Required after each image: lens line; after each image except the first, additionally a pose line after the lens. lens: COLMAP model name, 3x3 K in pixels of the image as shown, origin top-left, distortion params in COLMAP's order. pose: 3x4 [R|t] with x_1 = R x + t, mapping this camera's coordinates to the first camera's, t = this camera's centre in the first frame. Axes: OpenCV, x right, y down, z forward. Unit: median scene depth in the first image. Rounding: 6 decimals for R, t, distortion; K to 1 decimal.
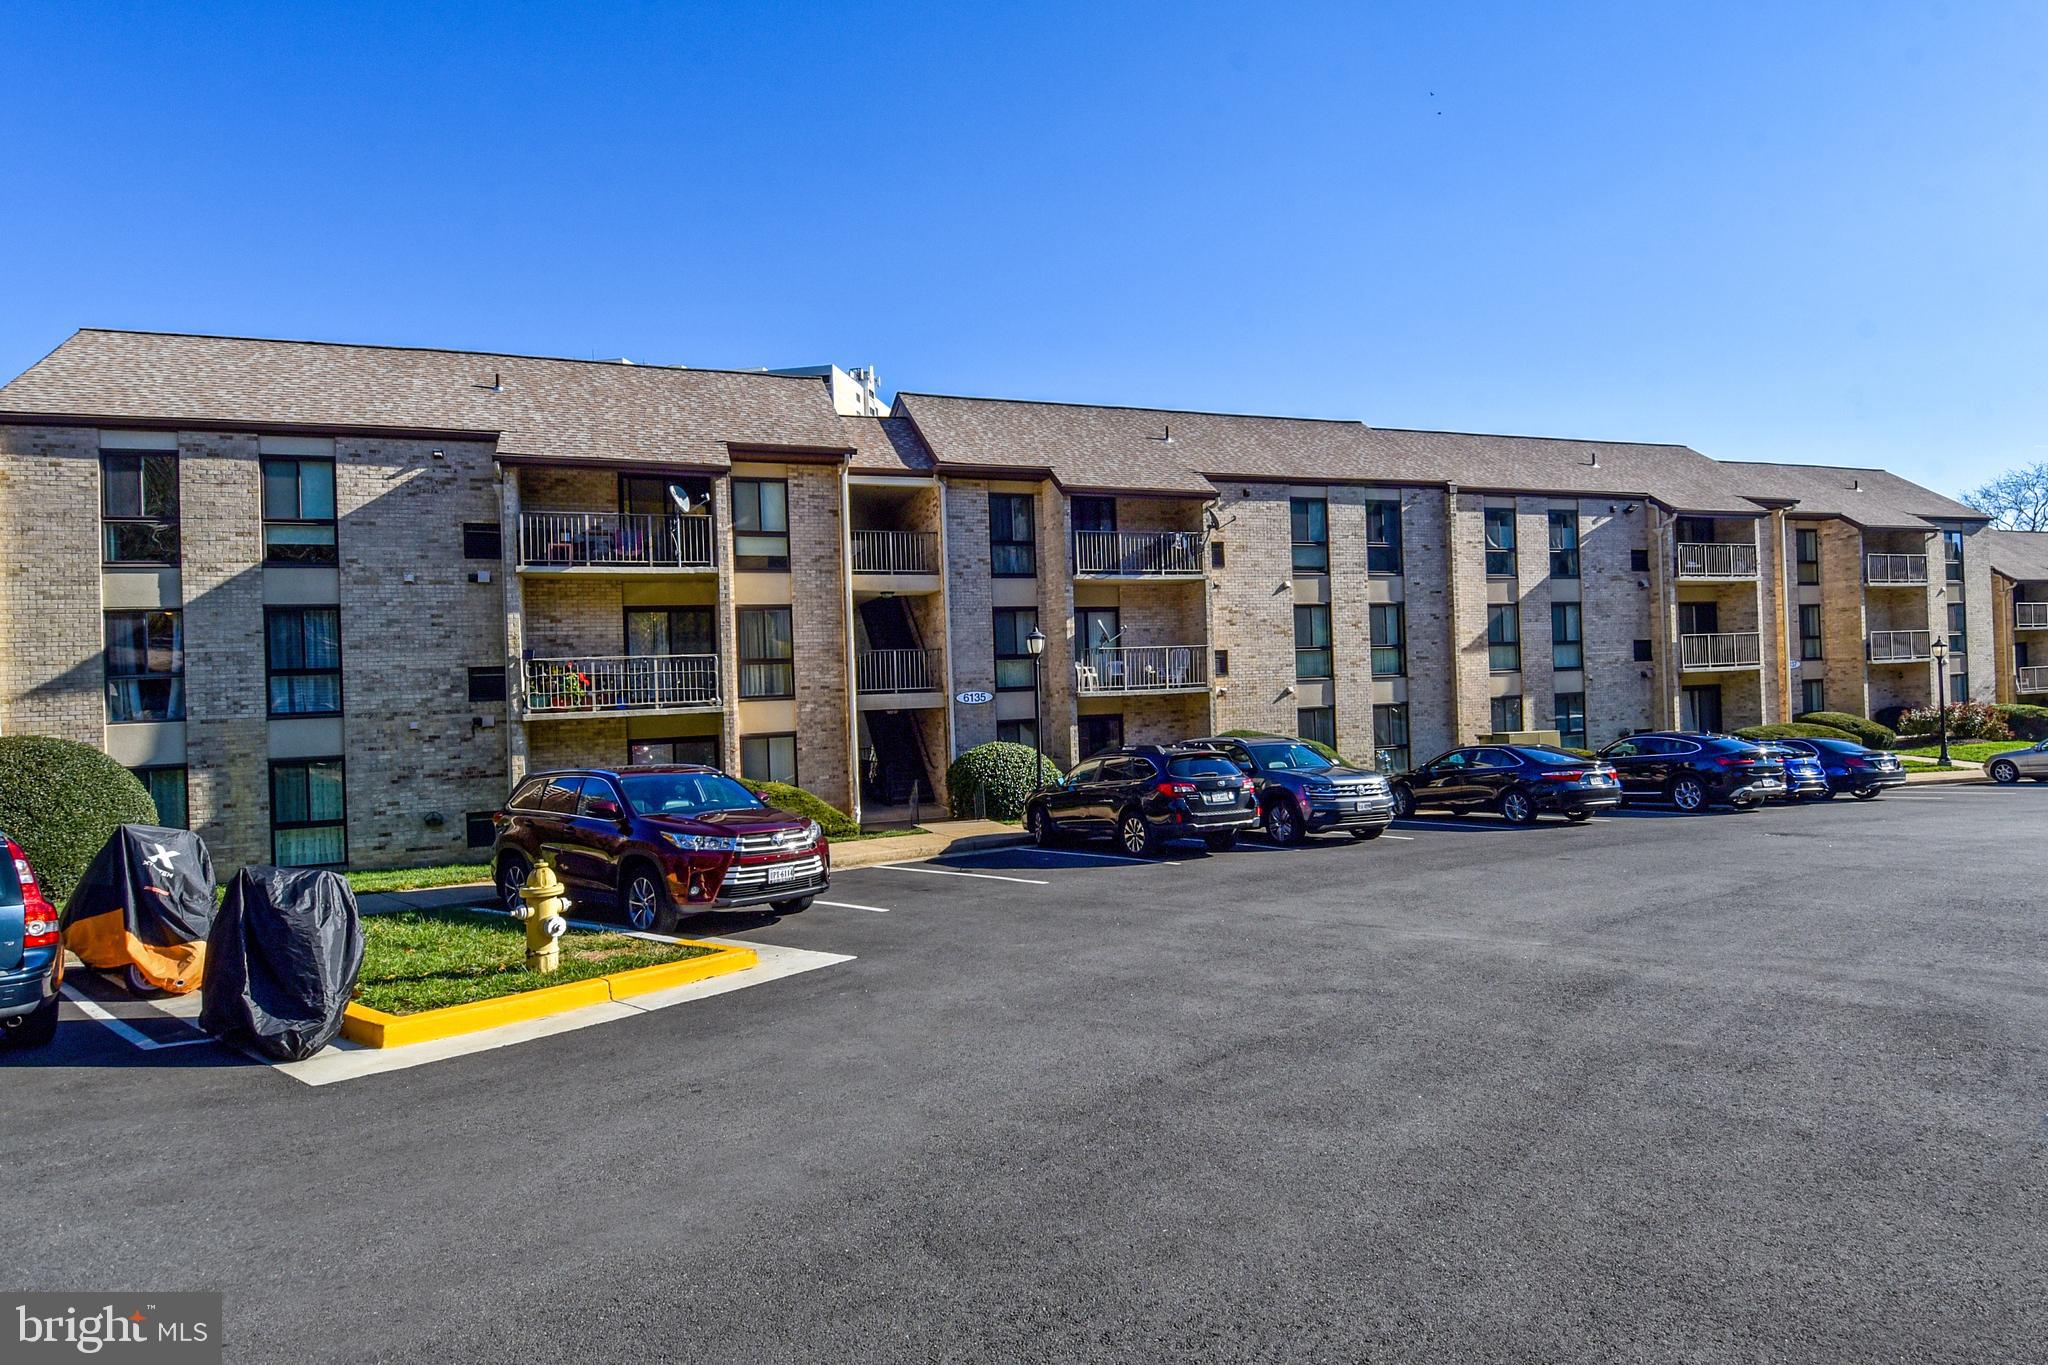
lens RADIAL K [[768.2, 0, 1068.3], [0, 768.2, 678.1], [0, 0, 1]] dist [0.017245, -0.009221]
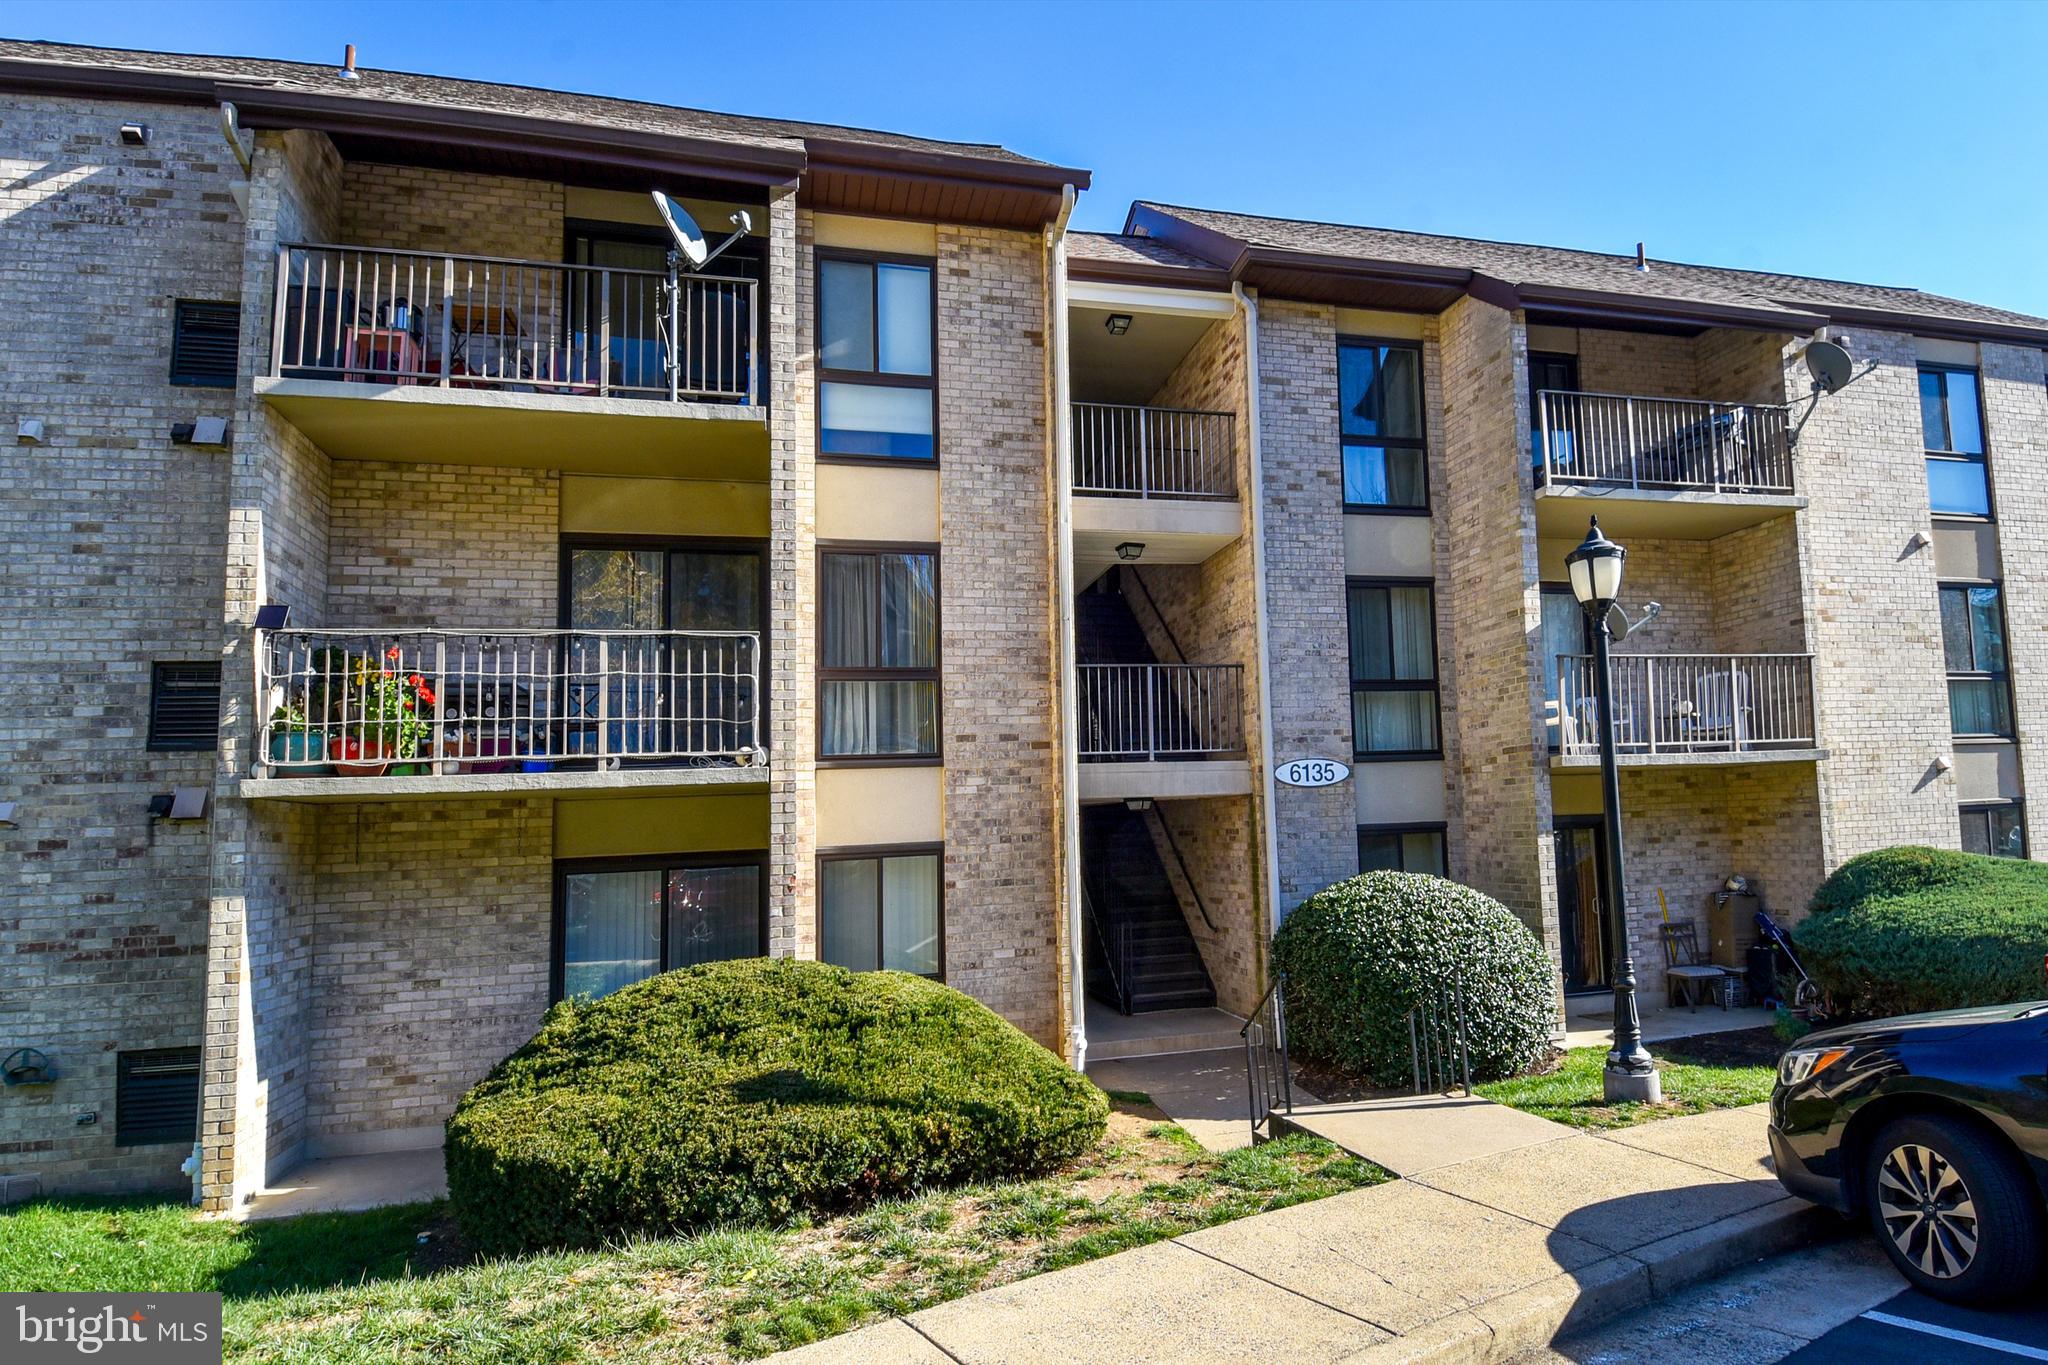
lens RADIAL K [[768.2, 0, 1068.3], [0, 768.2, 678.1], [0, 0, 1]] dist [0.017245, -0.009221]
pose [[0.985751, -0.045394, -0.161971, -0.224412], [0.013502, 0.981144, -0.192806, 0.066943], [0.167669, 0.187872, 0.967777, 0.615849]]
